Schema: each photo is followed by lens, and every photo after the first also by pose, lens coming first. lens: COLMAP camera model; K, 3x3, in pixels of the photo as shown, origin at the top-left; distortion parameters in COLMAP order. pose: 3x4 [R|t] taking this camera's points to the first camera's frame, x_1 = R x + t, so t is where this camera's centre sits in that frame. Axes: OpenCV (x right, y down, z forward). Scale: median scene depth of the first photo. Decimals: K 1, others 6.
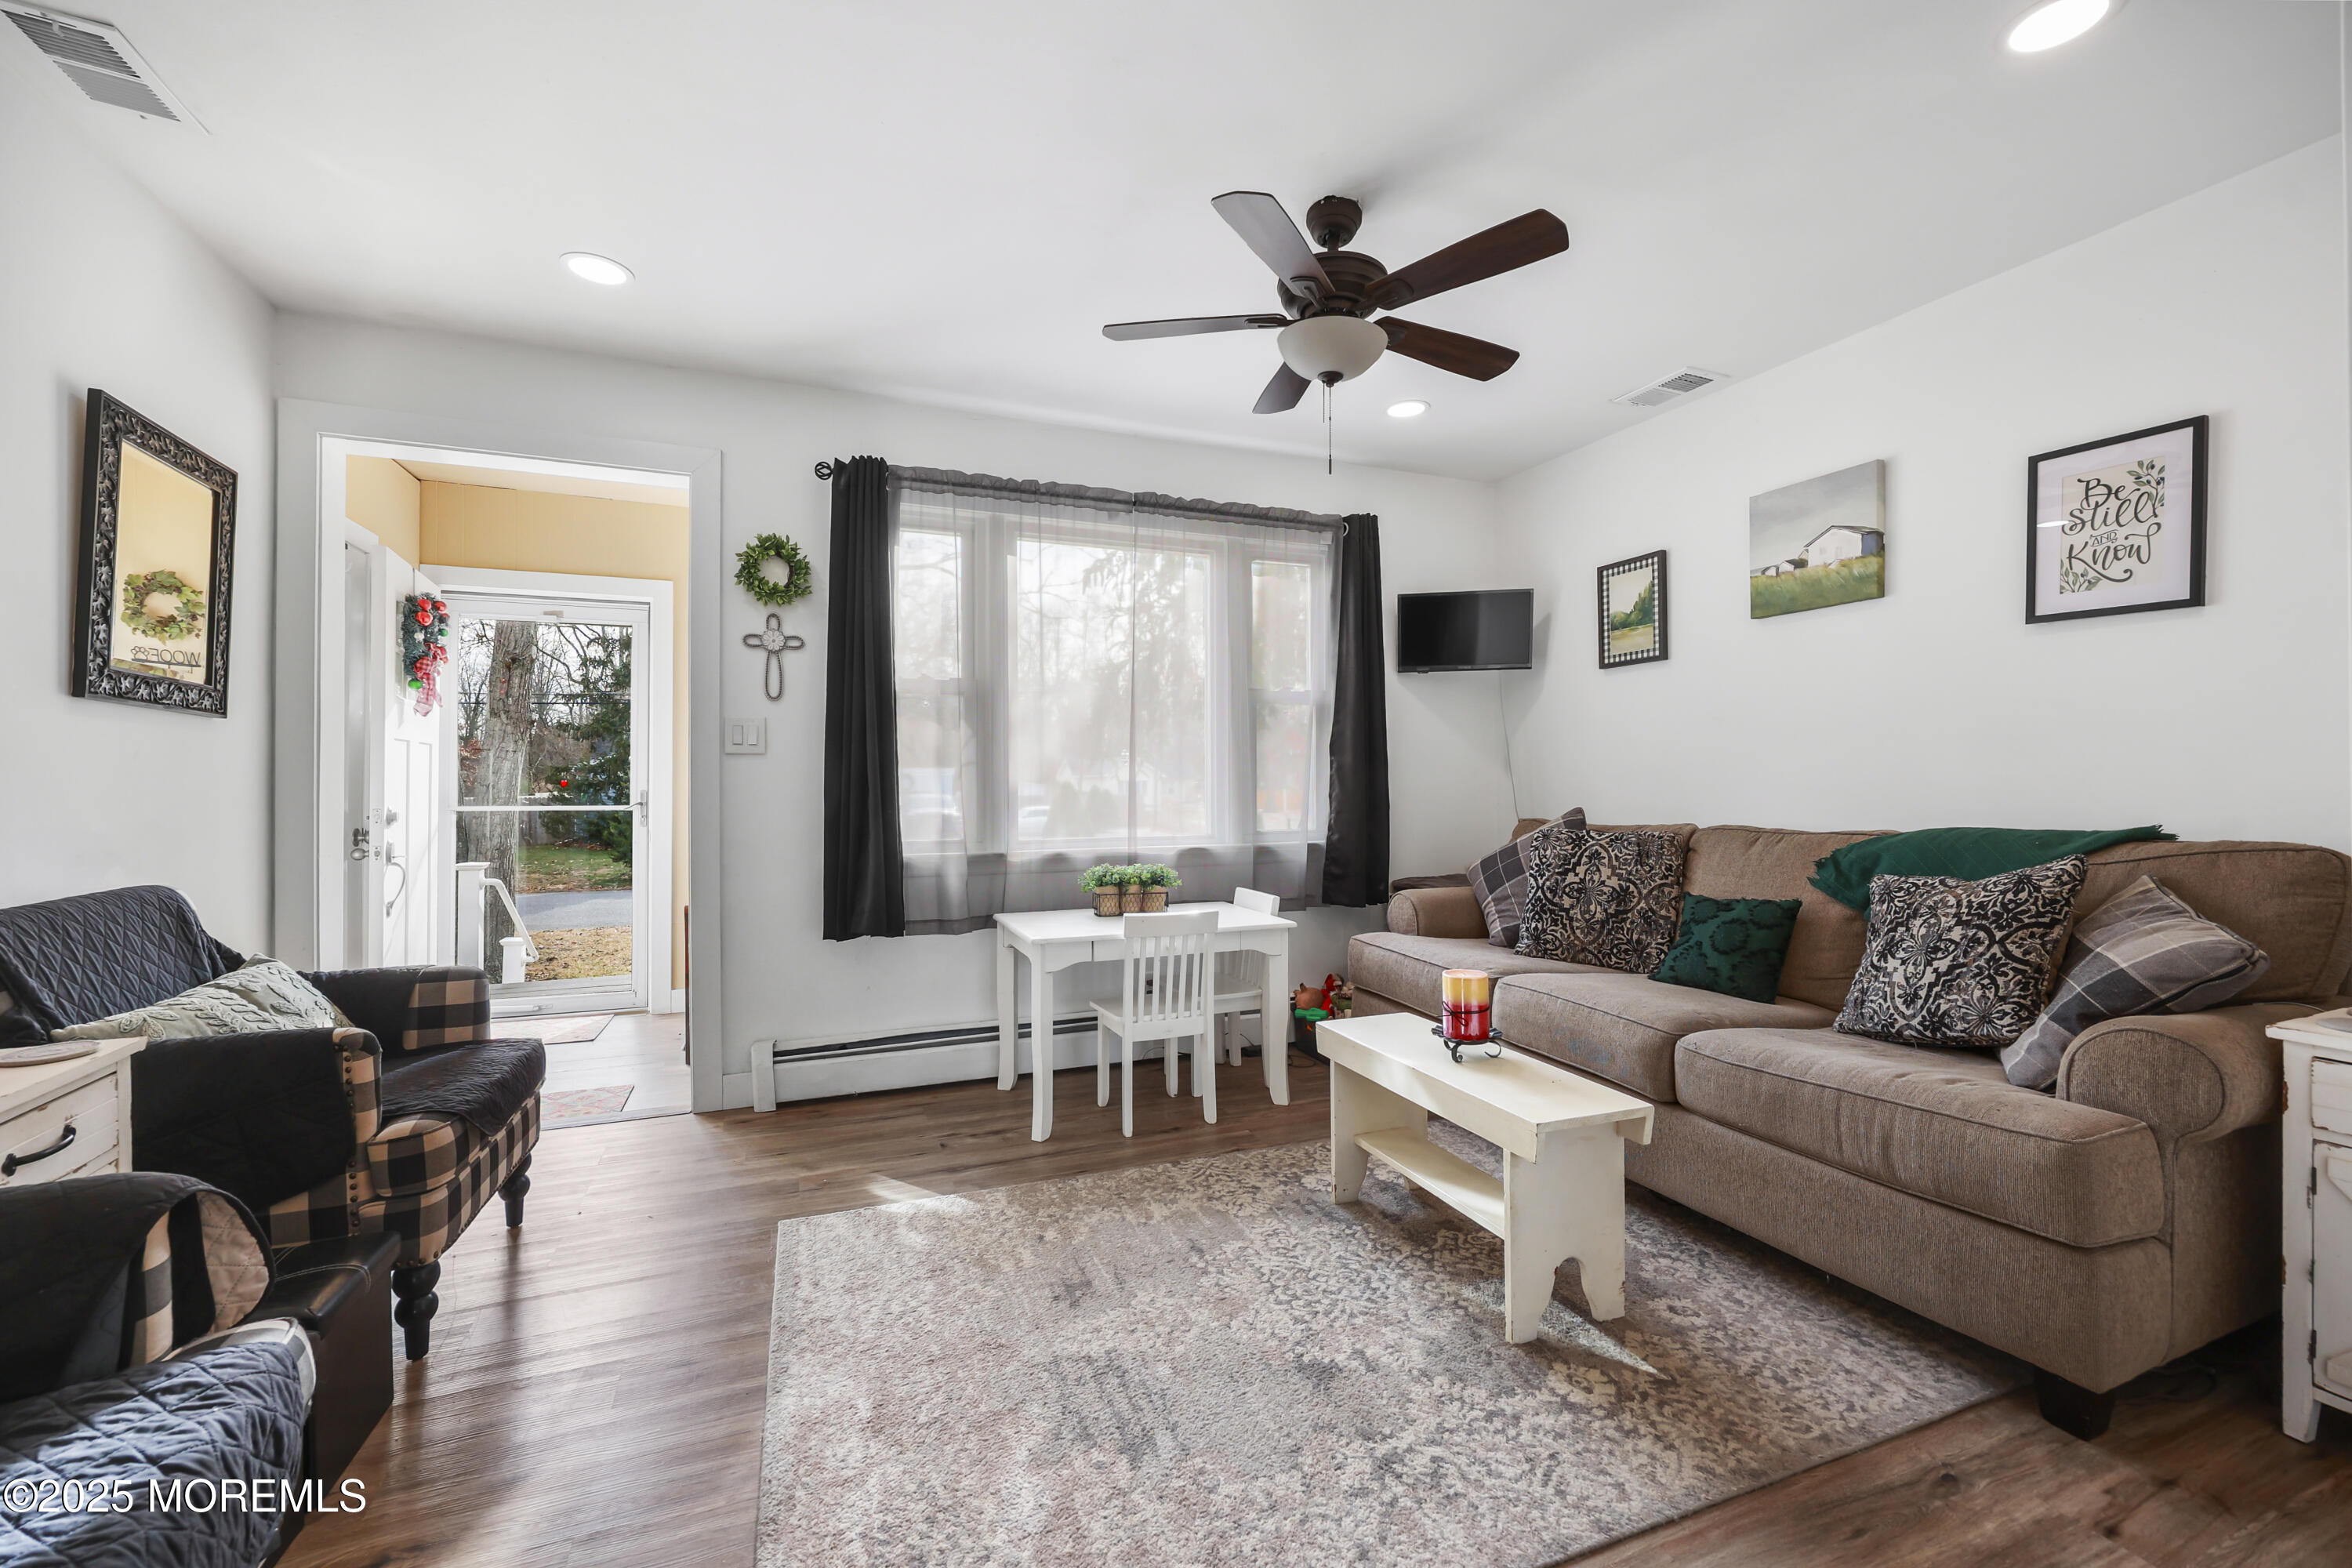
lens RADIAL K [[945.5, 0, 1172.8], [0, 945.5, 783.8], [0, 0, 1]] dist [0.000267, 0.000039]
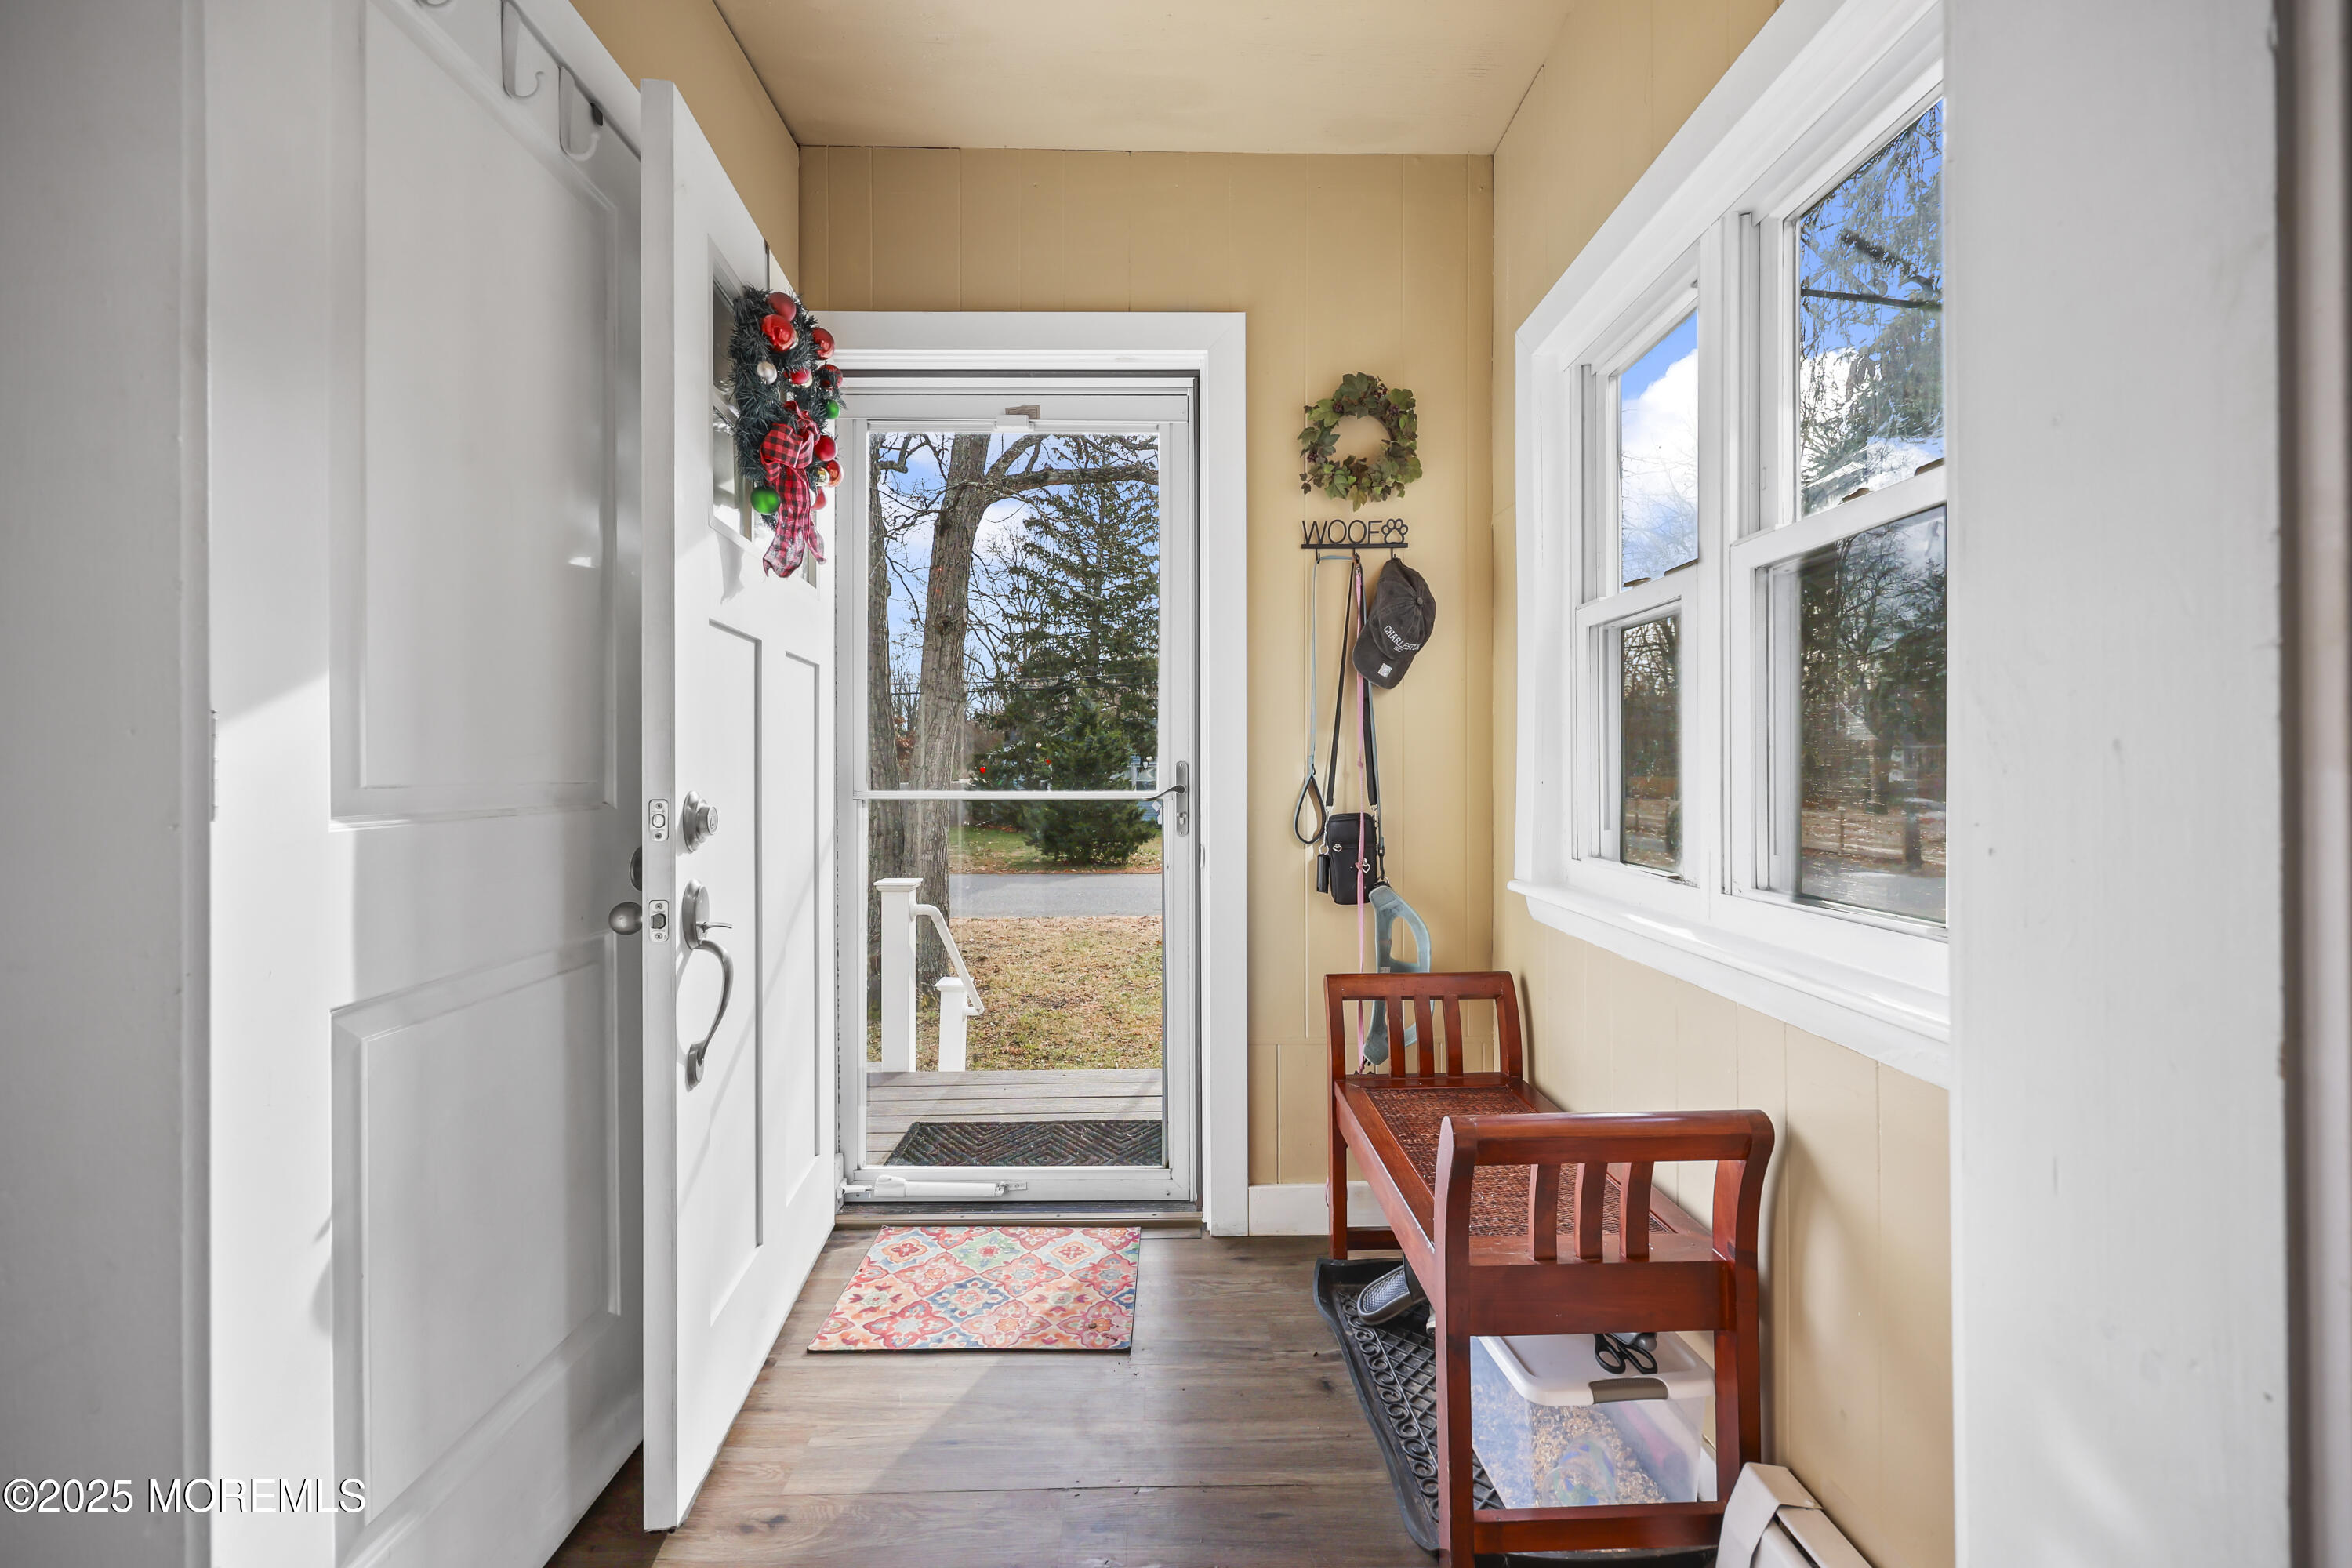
lens RADIAL K [[945.5, 0, 1177.7], [0, 945.5, 777.7], [0, 0, 1]] dist [0.000267, 0.000039]
pose [[0.934475, -0.003688, -0.356011, -0.186207], [0.007032, 0.999942, 0.008100, 0.005918], [0.355960, -0.010072, 0.934447, 0.259902]]
